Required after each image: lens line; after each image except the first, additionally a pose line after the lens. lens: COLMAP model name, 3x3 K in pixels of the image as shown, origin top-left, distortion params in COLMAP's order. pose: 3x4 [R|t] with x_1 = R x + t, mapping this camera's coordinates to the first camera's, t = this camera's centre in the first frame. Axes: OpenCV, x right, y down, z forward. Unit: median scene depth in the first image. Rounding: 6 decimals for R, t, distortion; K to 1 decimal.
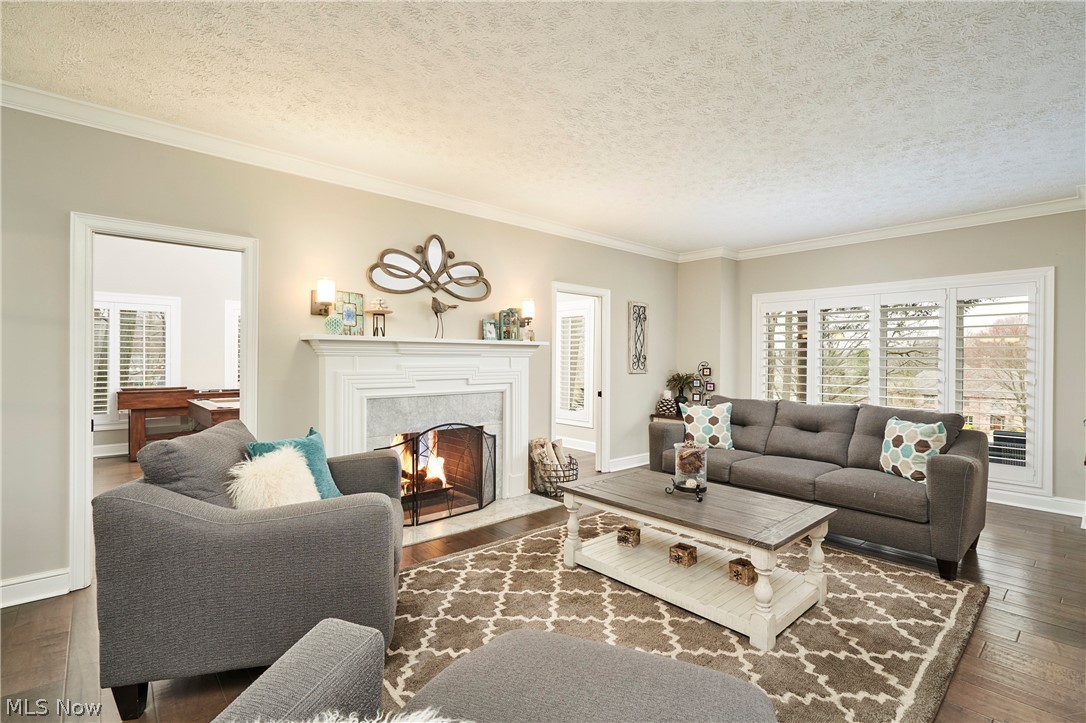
lens RADIAL K [[514.0, 0, 543.0], [0, 514.0, 355.5], [0, 0, 1]] dist [0.001032, 0.000128]
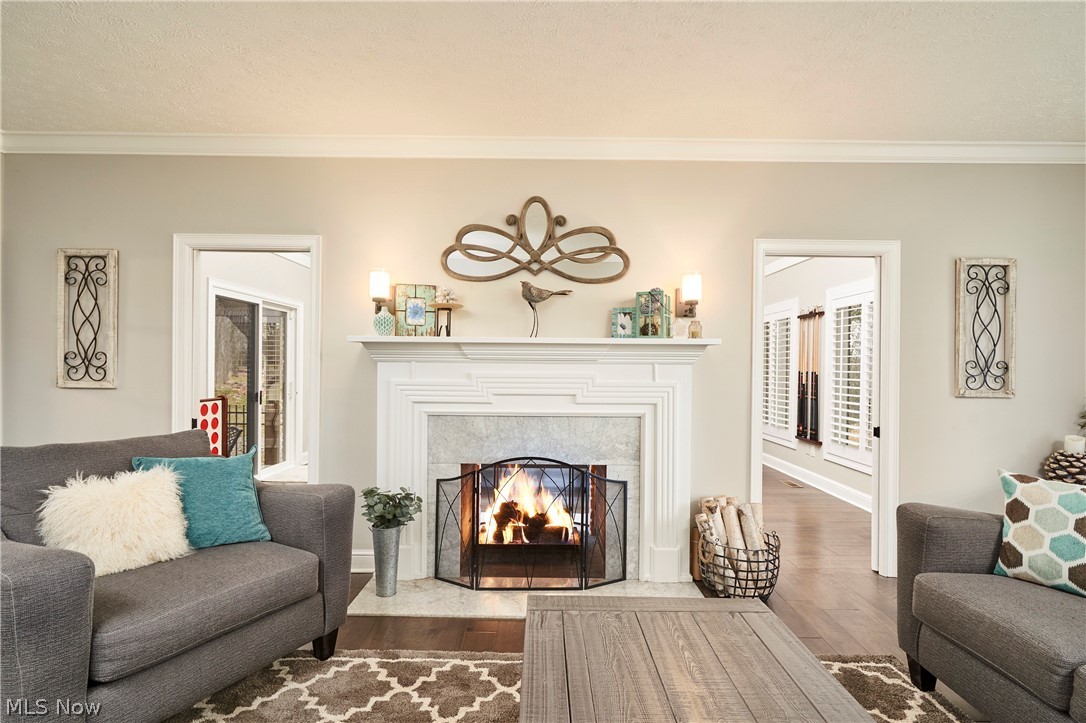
lens RADIAL K [[540.6, 0, 543.0], [0, 540.6, 361.5], [0, 0, 1]] dist [-0.001510, 0.000060]
pose [[0.738155, -0.003166, -0.674623, 0.316976], [-0.002431, 0.999970, -0.007353, 0.005886], [0.674626, 0.007068, 0.738125, 0.437650]]
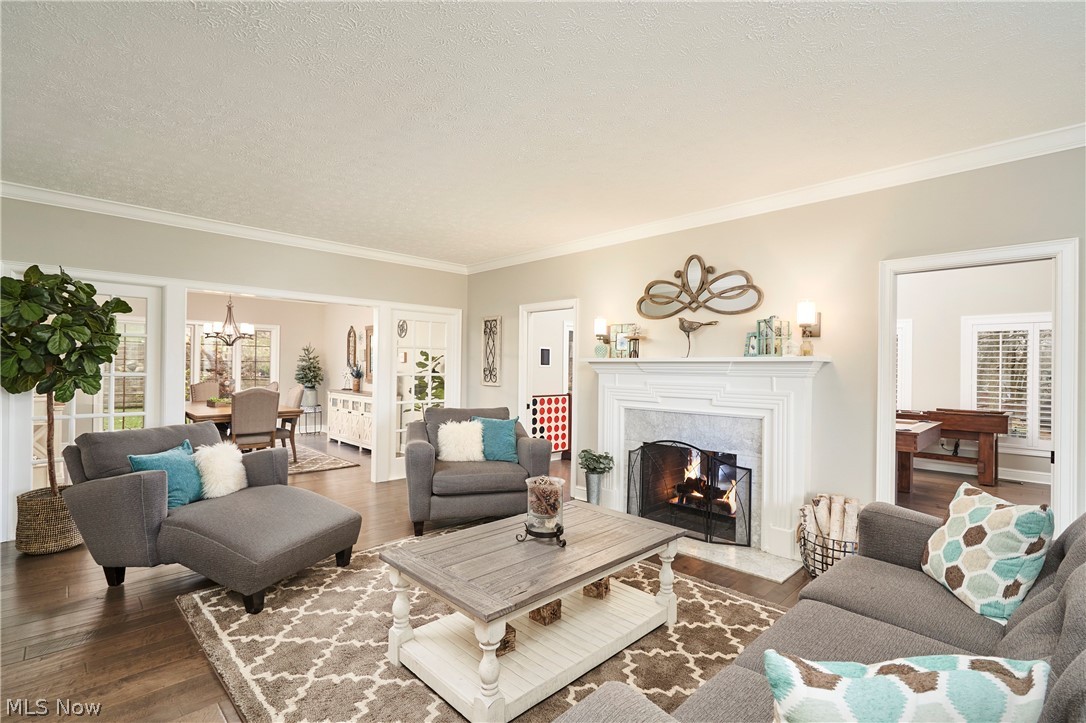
lens RADIAL K [[501.2, 0, 543.0], [0, 501.2, 361.5], [0, 0, 1]] dist [0.002171, 0.000148]
pose [[0.034764, -0.020480, -0.999186, 0.763007], [-0.009625, 0.999737, -0.020826, -0.001337], [0.999349, 0.010341, 0.034557, 0.668498]]
